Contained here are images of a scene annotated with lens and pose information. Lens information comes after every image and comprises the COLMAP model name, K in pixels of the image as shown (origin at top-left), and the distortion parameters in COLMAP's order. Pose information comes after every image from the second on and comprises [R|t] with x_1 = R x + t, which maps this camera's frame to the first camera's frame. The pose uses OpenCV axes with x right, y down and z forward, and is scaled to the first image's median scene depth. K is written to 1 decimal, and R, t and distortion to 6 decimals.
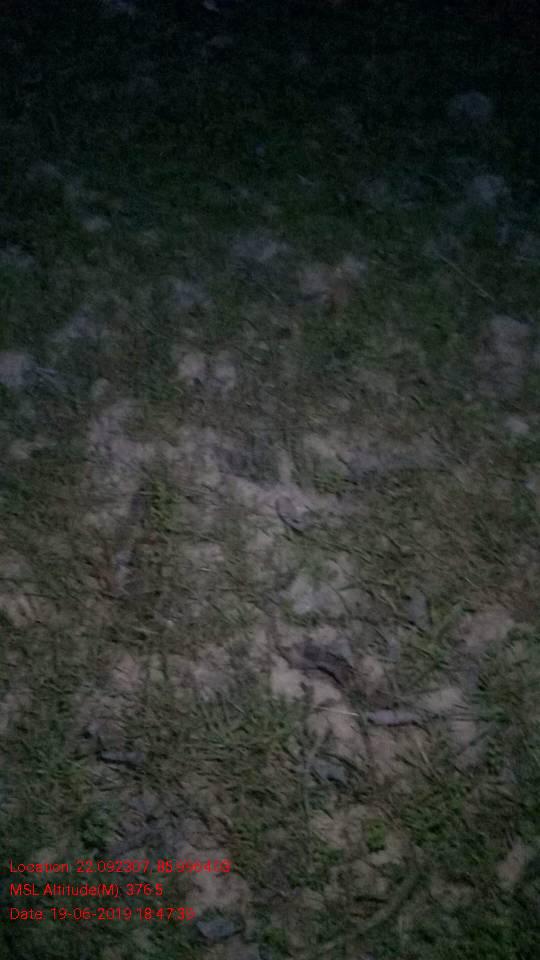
lens RADIAL K [[762.6, 0, 270.0], [0, 762.6, 480.0], [0, 0, 1]] dist [0.098696, -0.208627]
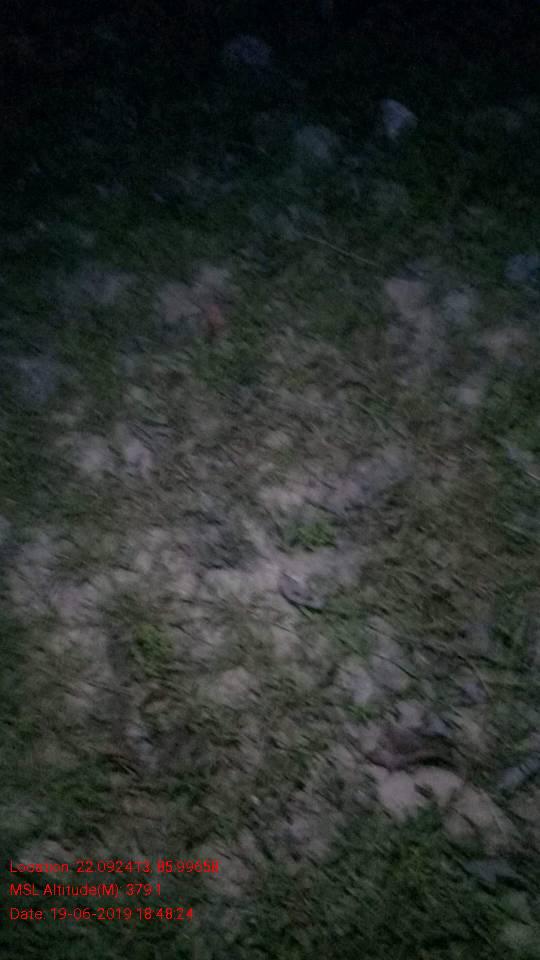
lens RADIAL K [[762.6, 0, 270.0], [0, 762.6, 480.0], [0, 0, 1]] dist [0.098696, -0.208627]
pose [[0.898889, -0.375324, 0.226122, -0.136984], [0.356940, 0.926523, 0.118948, -0.172376], [-0.254151, -0.026210, 0.966809, 0.171440]]
